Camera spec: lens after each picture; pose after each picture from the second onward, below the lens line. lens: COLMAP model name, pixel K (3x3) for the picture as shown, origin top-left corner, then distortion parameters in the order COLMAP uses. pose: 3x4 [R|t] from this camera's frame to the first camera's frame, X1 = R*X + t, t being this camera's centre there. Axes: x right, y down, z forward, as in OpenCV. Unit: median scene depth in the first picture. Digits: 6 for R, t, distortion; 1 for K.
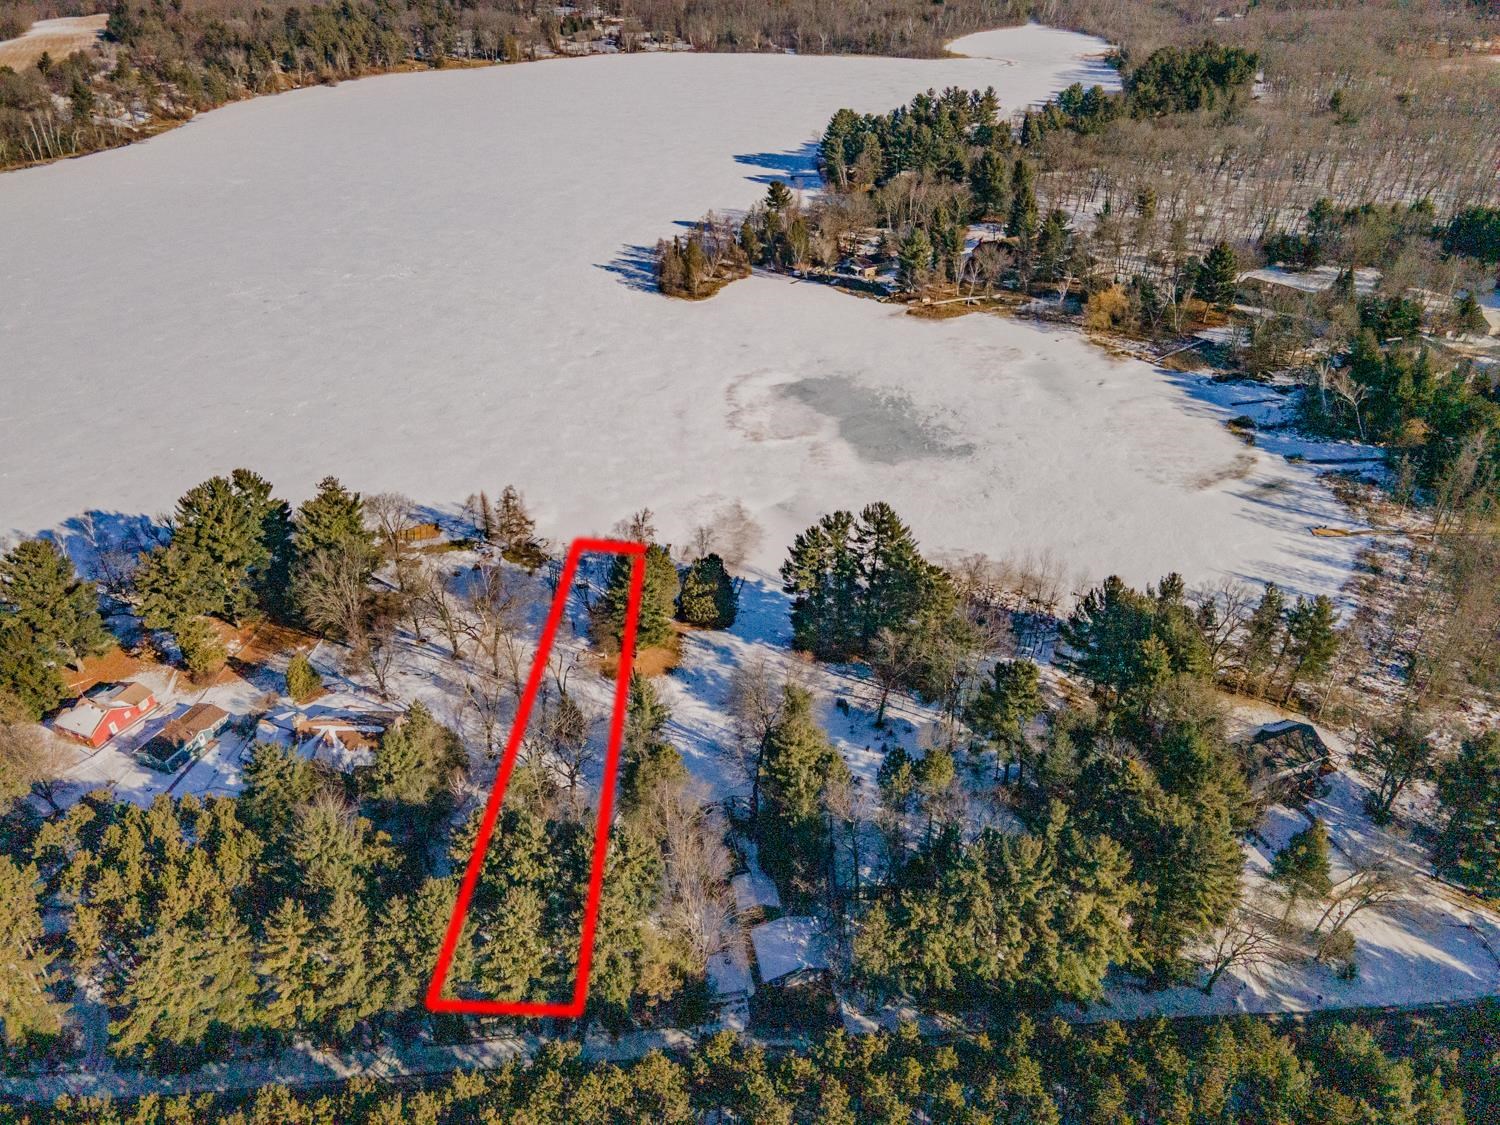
lens RADIAL K [[1043.1, 0, 774.2], [0, 1043.1, 562.0], [0, 0, 1]] dist [0.021894, 0.041989]
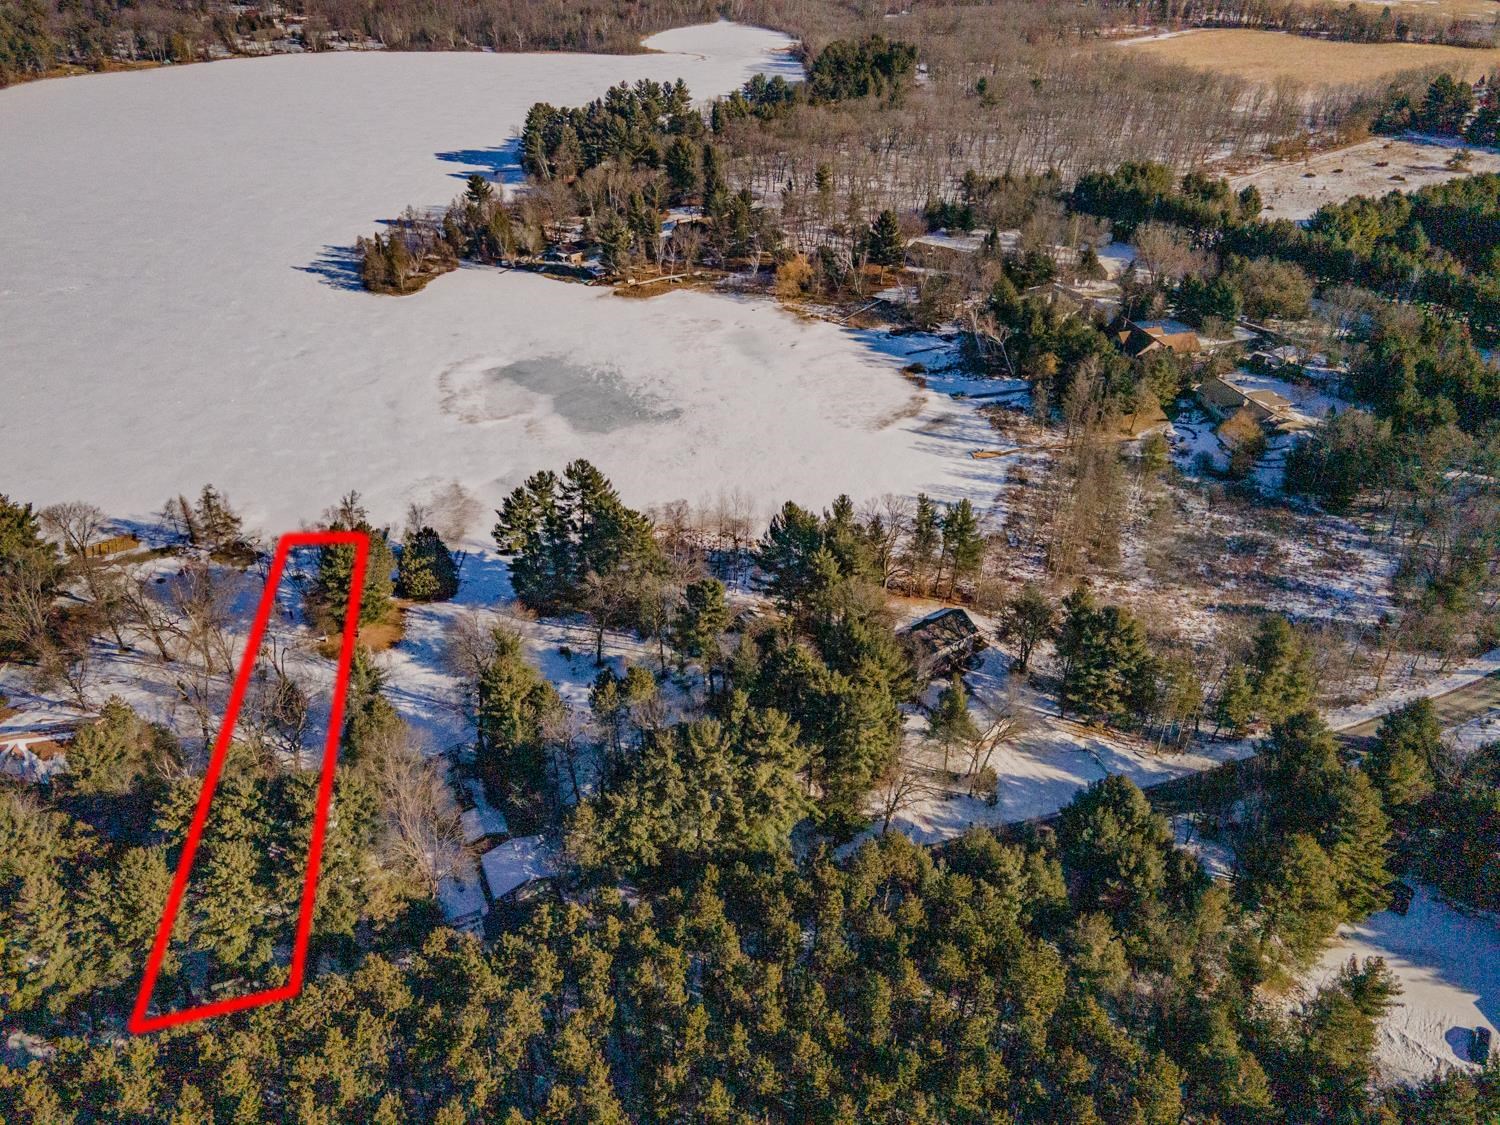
lens RADIAL K [[1037.5, 0, 750.0], [0, 1037.5, 562.5], [0, 0, 1]] dist [0.024878, 0.045378]
pose [[0.975991, -0.114573, 0.185245, 0.057548], [0.114430, 0.993365, 0.011497, 0.050145], [-0.185333, 0.009977, 0.982625, -0.068424]]
